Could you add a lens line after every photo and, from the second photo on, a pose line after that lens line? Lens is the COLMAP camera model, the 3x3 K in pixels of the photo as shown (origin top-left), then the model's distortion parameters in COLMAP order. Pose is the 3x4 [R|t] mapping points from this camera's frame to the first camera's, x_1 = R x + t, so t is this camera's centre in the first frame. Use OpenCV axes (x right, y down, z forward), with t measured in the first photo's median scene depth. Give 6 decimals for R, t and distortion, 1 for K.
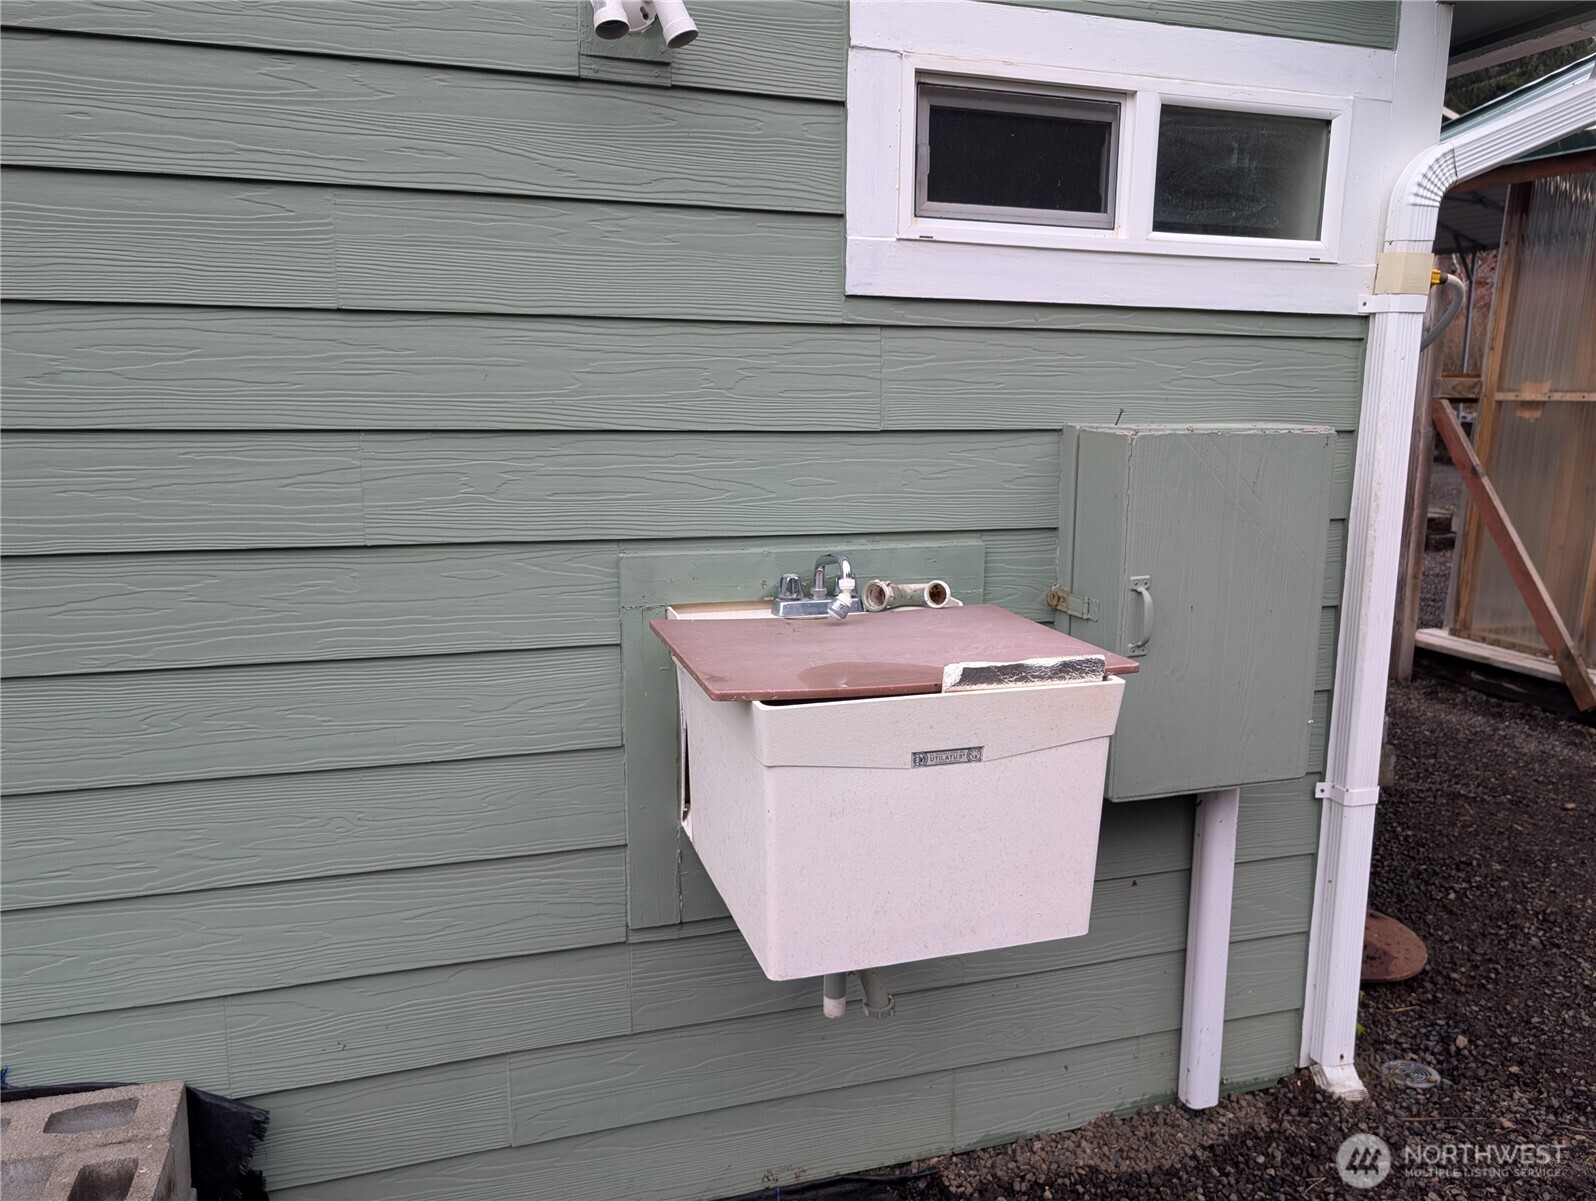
lens RADIAL K [[1129.5, 0, 798.0], [0, 1129.5, 600.5], [0, 0, 1]] dist [0.035986, 0.003514]
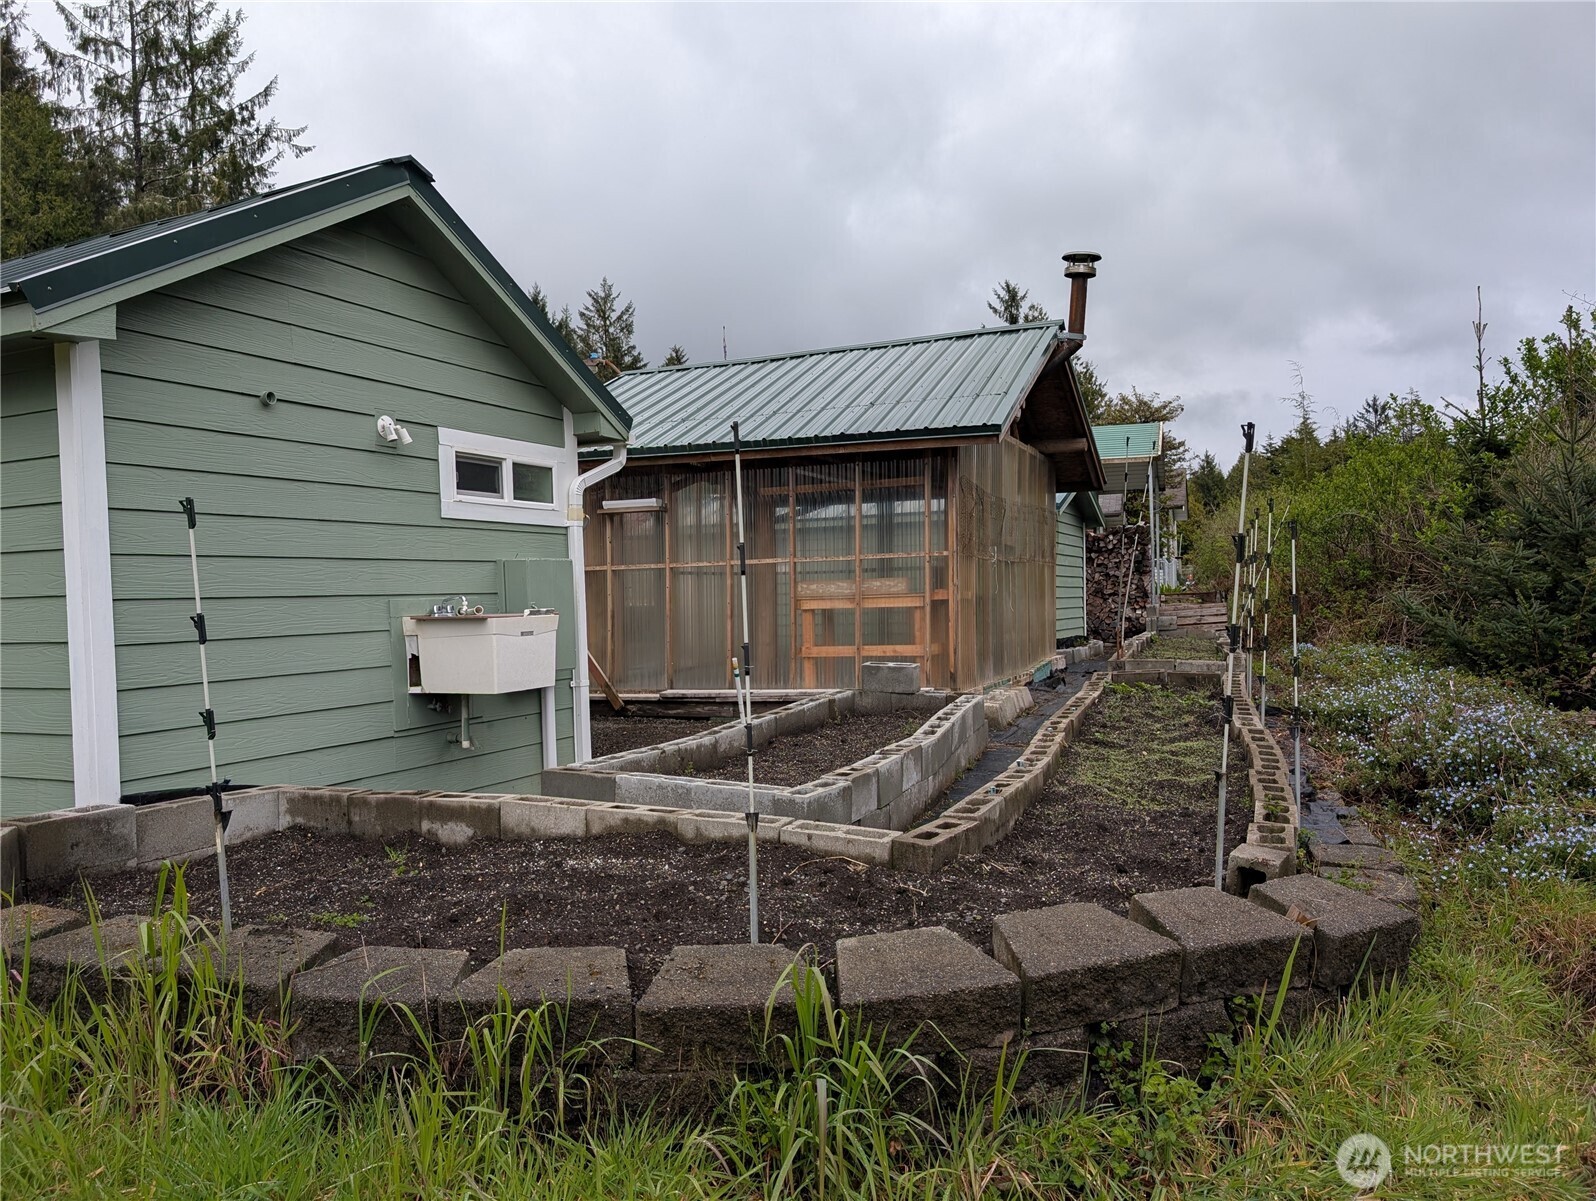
lens RADIAL K [[1129.5, 0, 798.0], [0, 1129.5, 600.5], [0, 0, 1]] dist [0.035986, 0.003514]
pose [[0.682897, -0.034427, 0.729703, -1.471028], [0.161036, 0.981411, -0.104405, 0.412035], [-0.712544, 0.188806, 0.675747, -1.658801]]
